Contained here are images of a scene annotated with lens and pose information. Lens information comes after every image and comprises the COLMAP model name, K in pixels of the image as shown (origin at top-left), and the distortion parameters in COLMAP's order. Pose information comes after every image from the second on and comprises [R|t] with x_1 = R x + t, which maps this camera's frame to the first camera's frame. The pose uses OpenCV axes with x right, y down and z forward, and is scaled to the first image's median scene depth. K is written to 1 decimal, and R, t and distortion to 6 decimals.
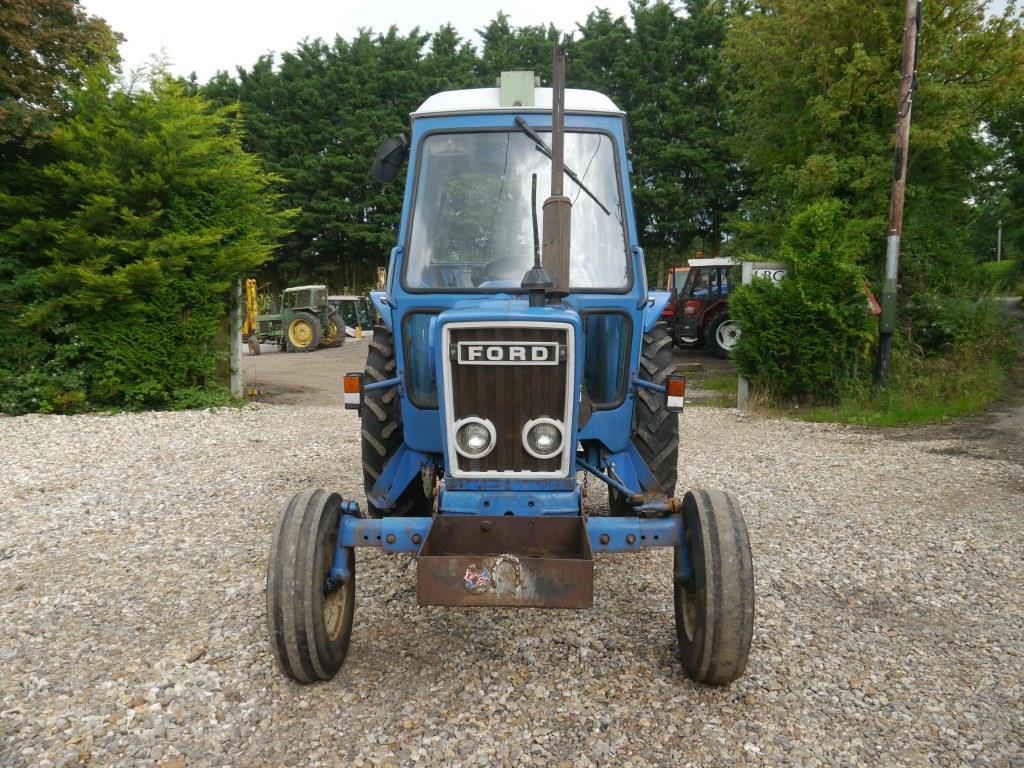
lens RADIAL K [[844.6, 0, 515.6], [0, 844.6, 372.0], [0, 0, 1]] dist [-0.009574, -0.003342]
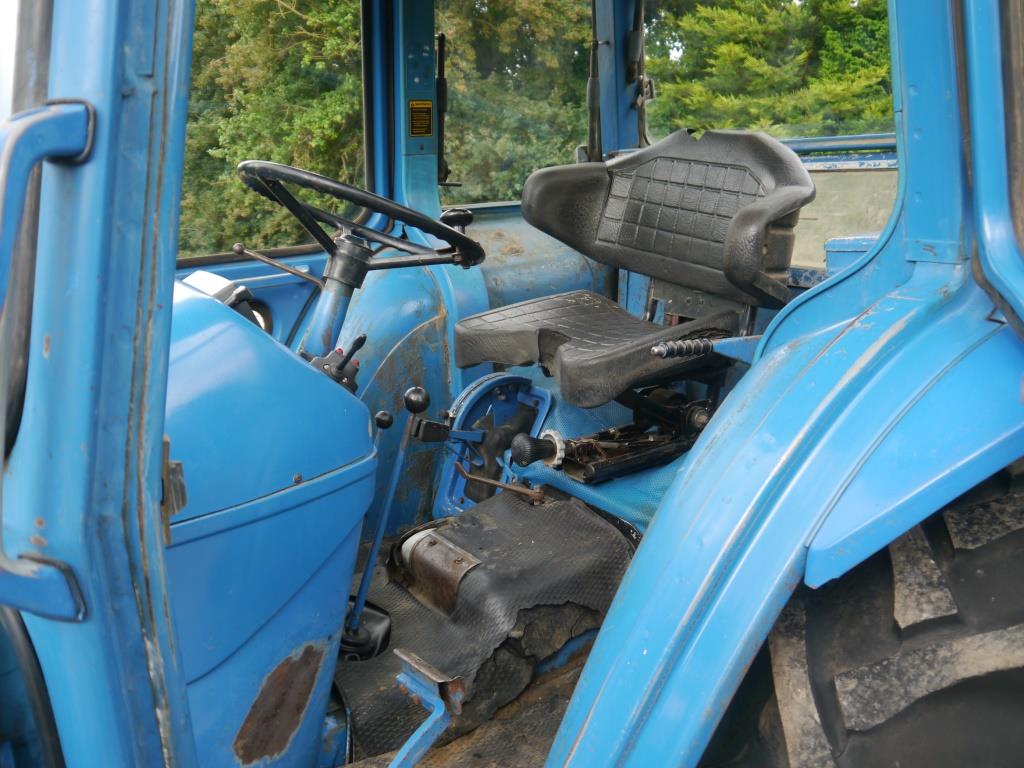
lens RADIAL K [[845.4, 0, 516.0], [0, 845.4, 387.0], [0, 0, 1]] dist [-0.038166, 0.011591]
pose [[0.571145, 0.185269, -0.799668, 0.031485], [-0.028199, 0.978049, 0.206456, -0.015398], [0.820365, -0.095367, 0.563833, 0.112340]]
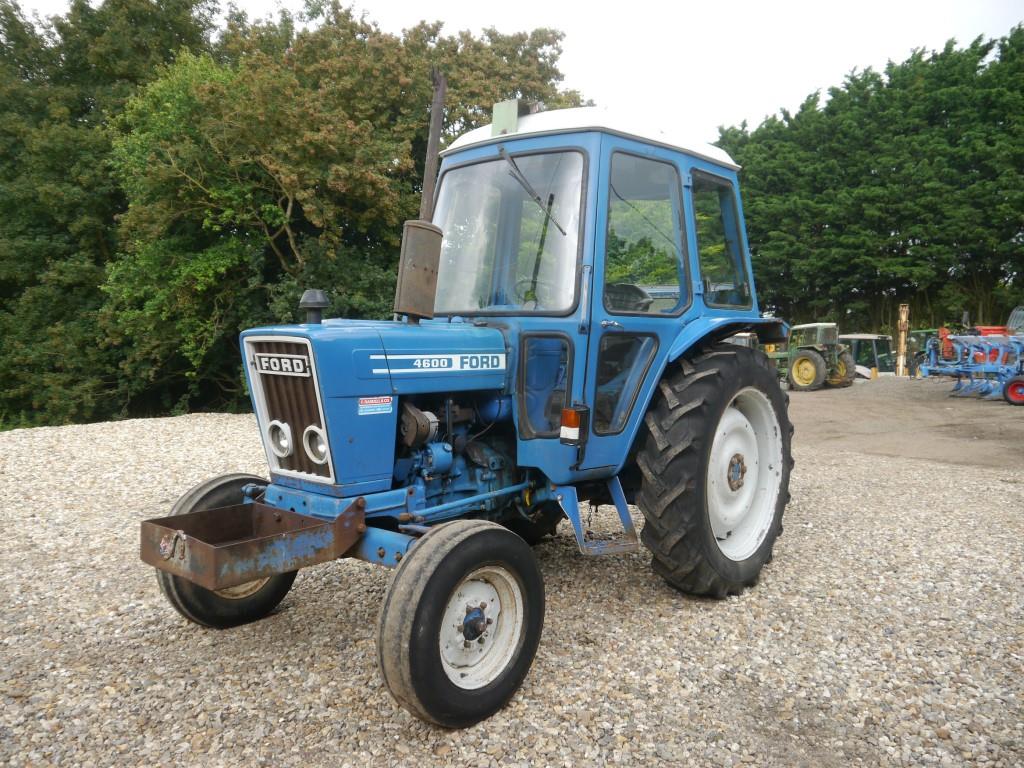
lens RADIAL K [[844.6, 0, 515.6], [0, 844.6, 372.0], [0, 0, 1]] dist [-0.009574, -0.003342]
pose [[0.781144, 0.042628, -0.622894, 0.075754], [-0.071325, 0.997228, -0.021200, -0.000858], [0.620263, 0.060988, 0.782019, 0.025405]]
